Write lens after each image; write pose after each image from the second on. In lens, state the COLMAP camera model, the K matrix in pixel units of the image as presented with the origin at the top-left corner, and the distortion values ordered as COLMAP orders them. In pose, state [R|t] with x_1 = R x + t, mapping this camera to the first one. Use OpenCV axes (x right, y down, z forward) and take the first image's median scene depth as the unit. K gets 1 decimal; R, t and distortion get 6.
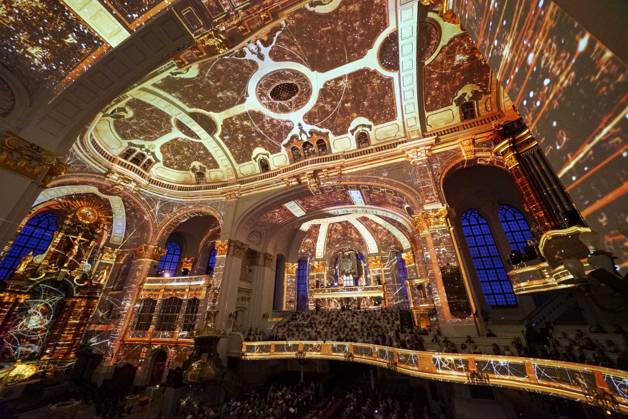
lens RADIAL K [[218.5, 0, 316.6], [0, 218.5, 210.5], [0, 0, 1]] dist [-0.024383, 0.003046]
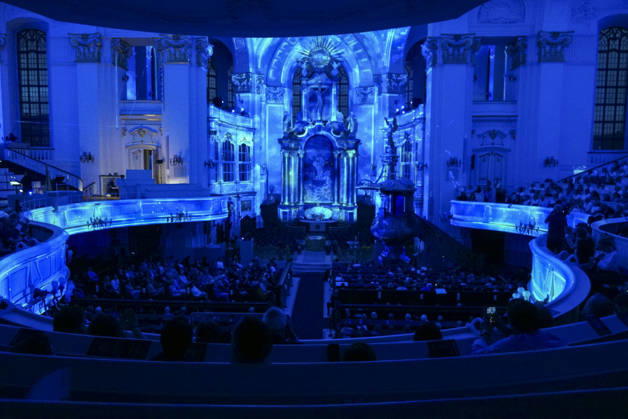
lens RADIAL K [[446.2, 0, 314.0], [0, 446.2, 209.5], [0, 0, 1]] dist [-0.002910, -0.001134]
pose [[0.326631, 0.083295, -0.941474, 0.650725], [0.417415, 0.880990, 0.222760, 0.152755], [0.847984, -0.465746, 0.252990, 0.277851]]
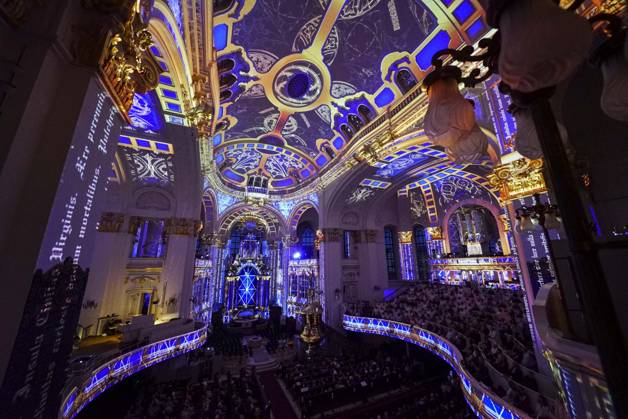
lens RADIAL K [[218.5, 0, 316.6], [0, 218.5, 210.5], [0, 0, 1]] dist [-0.024383, 0.003046]
pose [[0.711199, -0.176025, -0.680596, 0.412175], [0.325626, 0.940508, 0.097020, -0.086048], [0.623028, -0.290621, 0.726207, 0.175022]]
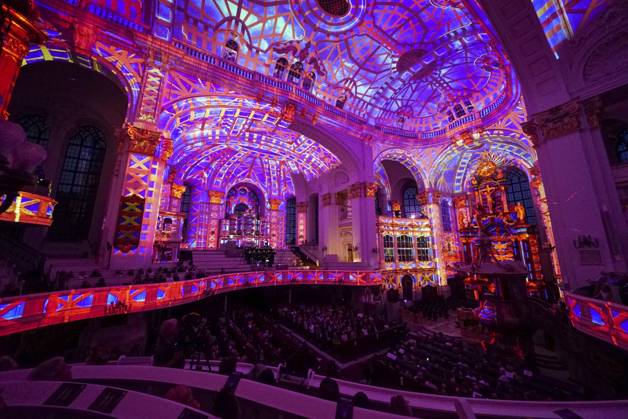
lens RADIAL K [[218.5, 0, 316.6], [0, 218.5, 210.5], [0, 0, 1]] dist [-0.024383, 0.003046]
pose [[-0.588485, -0.152648, -0.793967, 0.363971], [0.365508, 0.825708, -0.429663, 0.391759], [0.721172, -0.543052, -0.430122, 0.771774]]
